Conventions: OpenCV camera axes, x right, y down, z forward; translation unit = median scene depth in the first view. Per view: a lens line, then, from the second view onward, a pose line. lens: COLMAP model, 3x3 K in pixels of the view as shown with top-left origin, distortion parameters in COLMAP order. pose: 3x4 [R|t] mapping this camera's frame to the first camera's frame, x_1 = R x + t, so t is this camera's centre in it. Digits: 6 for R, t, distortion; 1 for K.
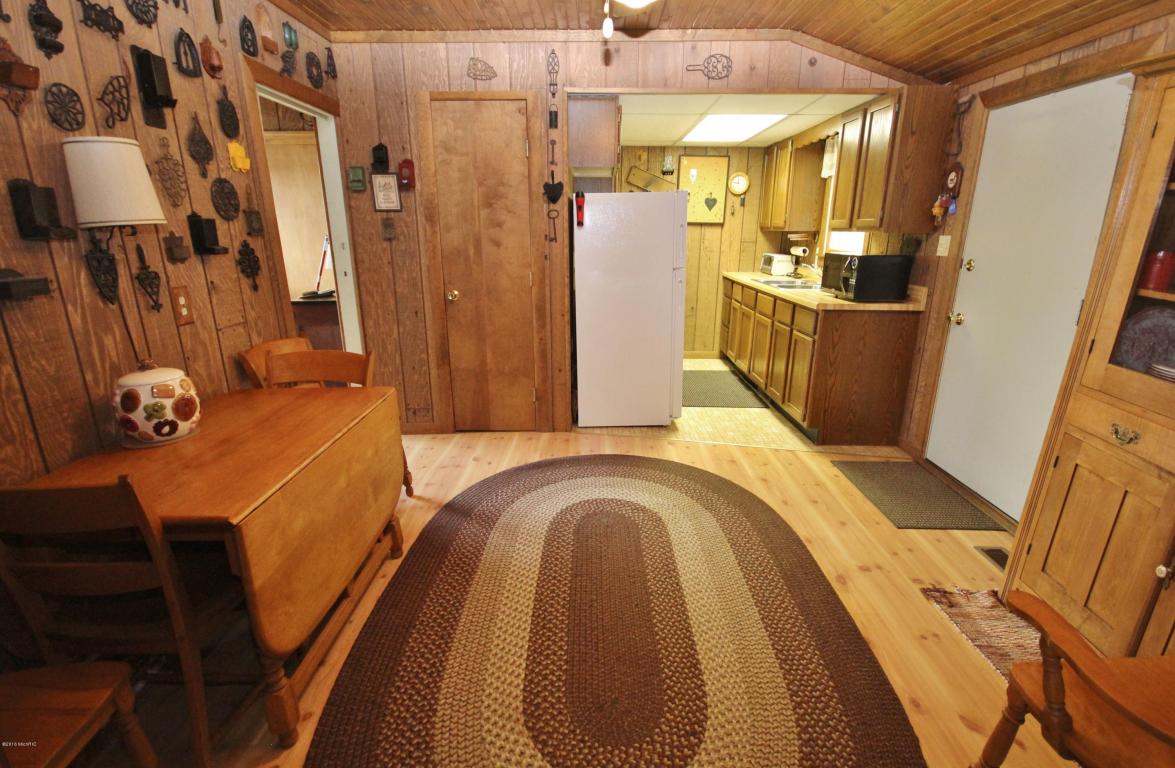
lens RADIAL K [[558.3, 0, 587.5], [0, 558.3, 384.0], [0, 0, 1]] dist [-0.000368, 0.000015]
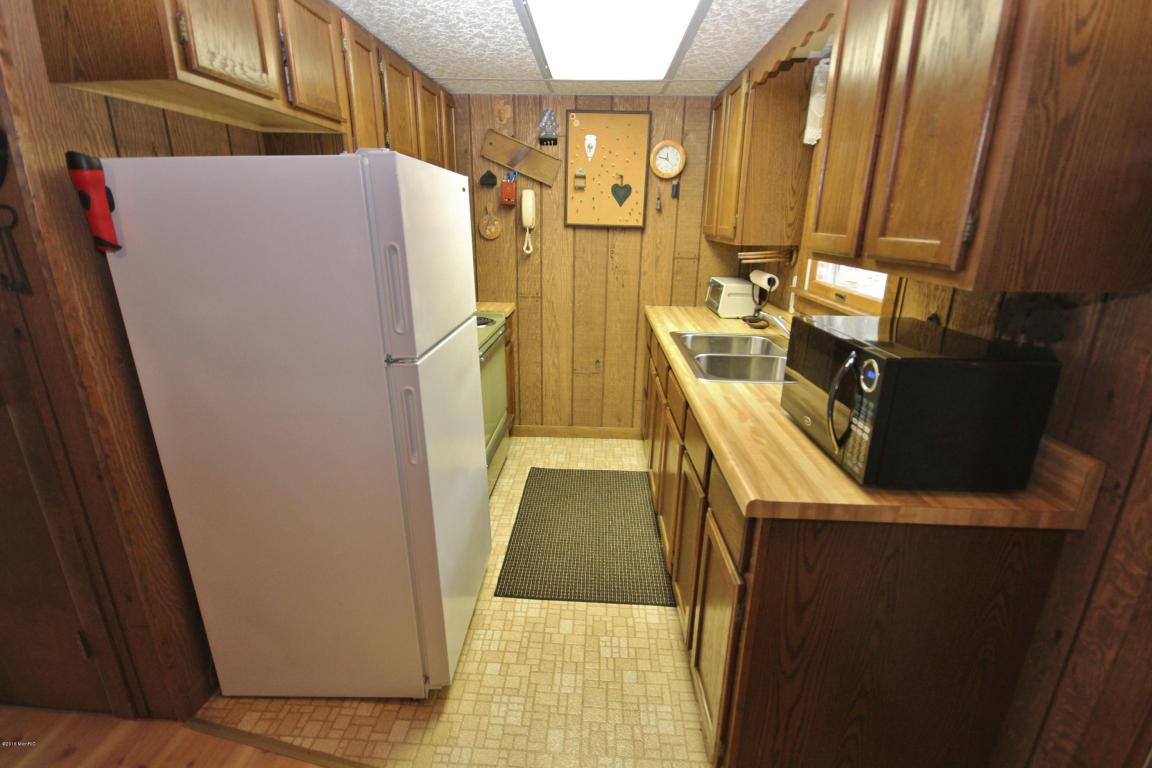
lens RADIAL K [[537.4, 0, 576.0], [0, 537.4, 384.0], [0, 0, 1]] dist [-0.000748, -0.000298]
pose [[0.999280, 0.018127, -0.033345, 0.203413], [-0.017285, 0.999529, 0.025357, -0.138710], [0.033789, -0.024763, 0.999122, 0.435389]]
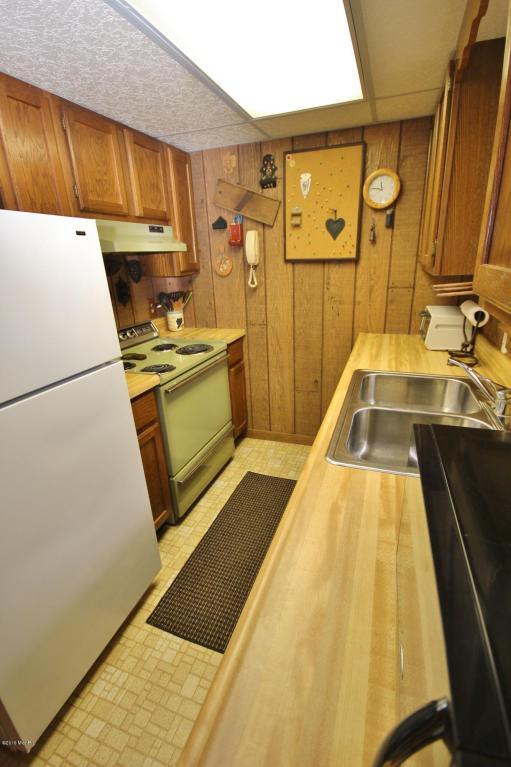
lens RADIAL K [[357.8, 0, 255.5], [0, 357.8, 383.5], [0, 0, 1]] dist [-0.000748, -0.000298]
pose [[0.942214, 0.069879, -0.327642, 0.292774], [-0.046024, 0.995731, 0.080015, -0.183715], [0.331834, -0.060312, 0.941408, 0.603752]]
